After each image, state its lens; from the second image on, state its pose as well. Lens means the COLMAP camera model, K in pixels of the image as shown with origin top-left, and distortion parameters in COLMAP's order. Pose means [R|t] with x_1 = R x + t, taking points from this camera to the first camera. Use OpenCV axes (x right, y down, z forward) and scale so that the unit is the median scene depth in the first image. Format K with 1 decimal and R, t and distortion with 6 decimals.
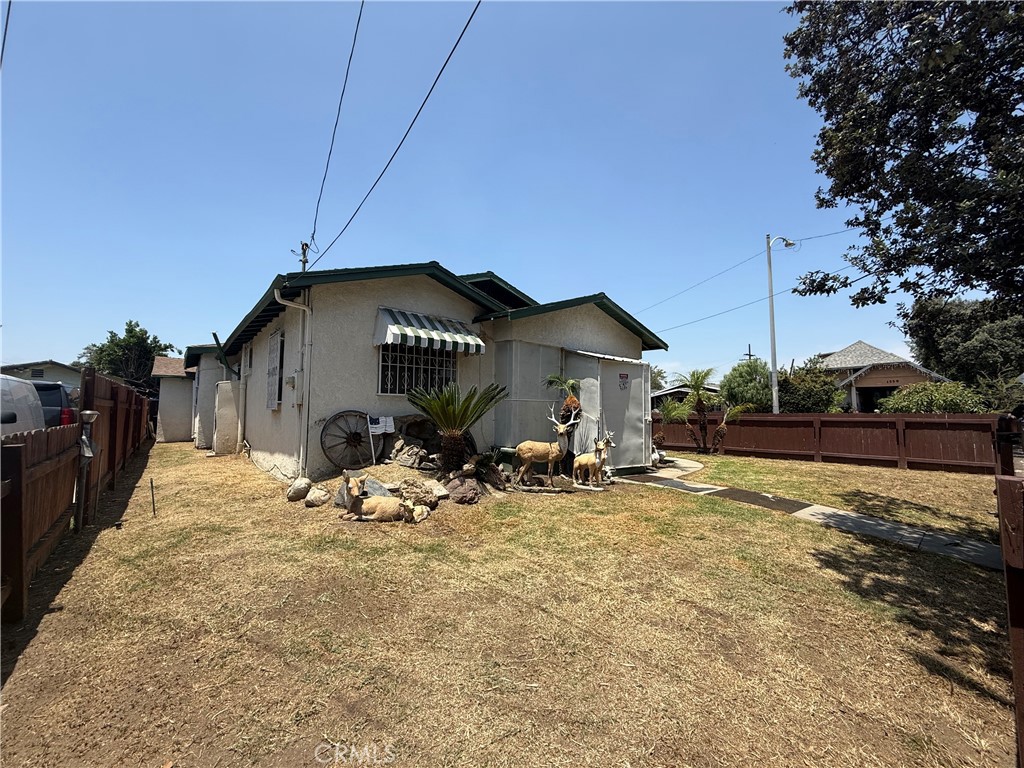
lens RADIAL K [[405.8, 0, 510.0], [0, 405.8, 382.9], [0, 0, 1]] dist [-0.000250, 0.000422]
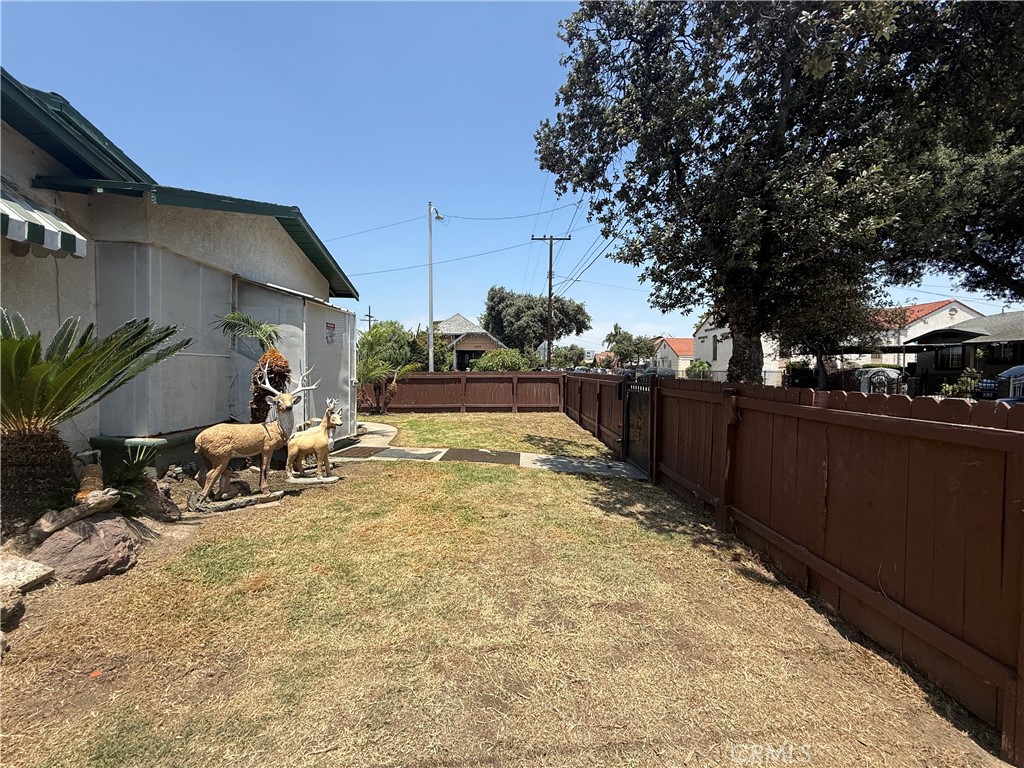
lens RADIAL K [[405.8, 0, 510.0], [0, 405.8, 382.9], [0, 0, 1]] dist [-0.000250, 0.000422]
pose [[0.624797, -0.026684, 0.780331, -0.149406], [-0.056356, 0.995268, 0.079157, 0.014180], [-0.778751, -0.093433, 0.620337, 0.320190]]
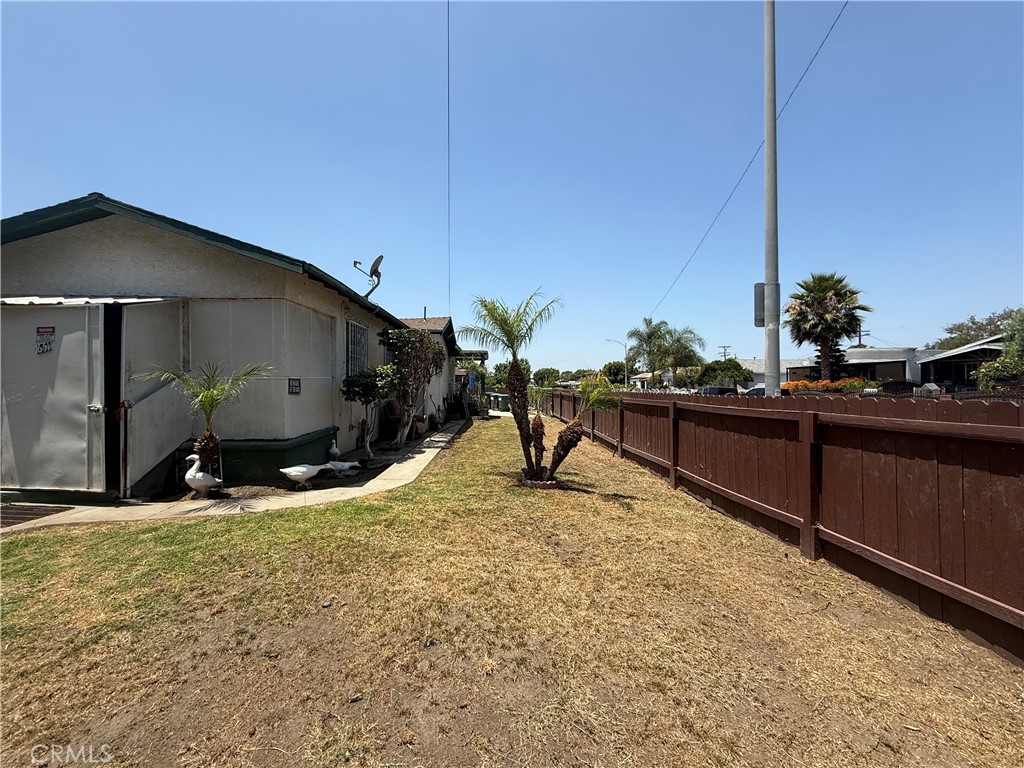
lens RADIAL K [[405.8, 0, 510.0], [0, 405.8, 382.9], [0, 0, 1]] dist [-0.000250, 0.000422]
pose [[0.789934, -0.009665, -0.613116, 1.513041], [0.047231, 0.997864, 0.045123, 0.081651], [0.611371, -0.064603, 0.788703, 1.247759]]
